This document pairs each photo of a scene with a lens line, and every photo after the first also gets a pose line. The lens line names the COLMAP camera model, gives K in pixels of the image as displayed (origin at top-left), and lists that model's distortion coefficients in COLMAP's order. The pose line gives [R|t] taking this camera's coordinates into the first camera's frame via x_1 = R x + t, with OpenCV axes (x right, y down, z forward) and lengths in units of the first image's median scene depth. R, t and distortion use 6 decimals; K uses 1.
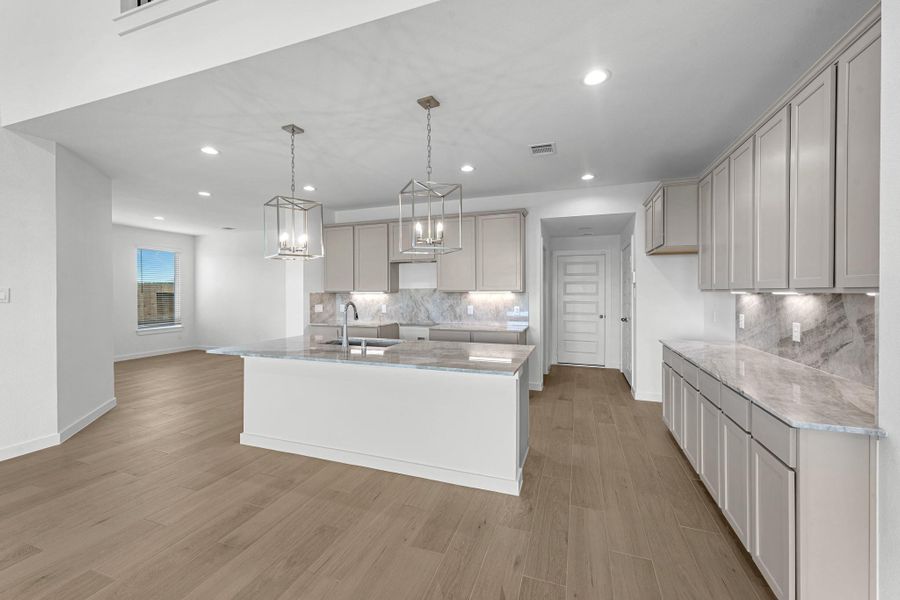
lens RADIAL K [[363.1, 0, 450.0], [0, 363.1, 300.0], [0, 0, 1]] dist [0.001921, 0.000344]
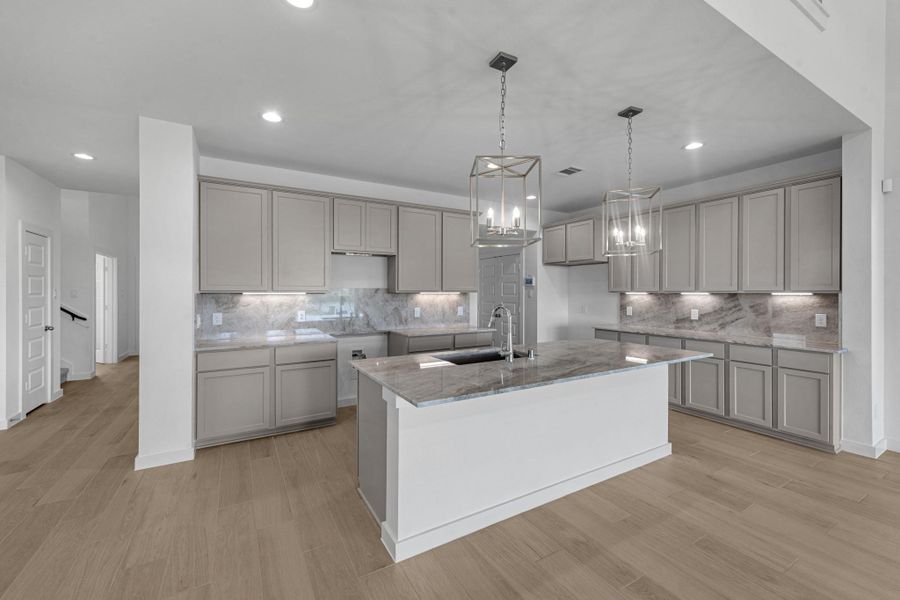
lens RADIAL K [[363.1, 0, 450.0], [0, 363.1, 300.0], [0, 0, 1]] dist [0.001921, 0.000344]
pose [[0.646058, -0.014131, 0.763157, -1.150623], [0.016181, 0.999857, 0.004816, -0.013309], [-0.763117, 0.009238, 0.646195, 0.693447]]
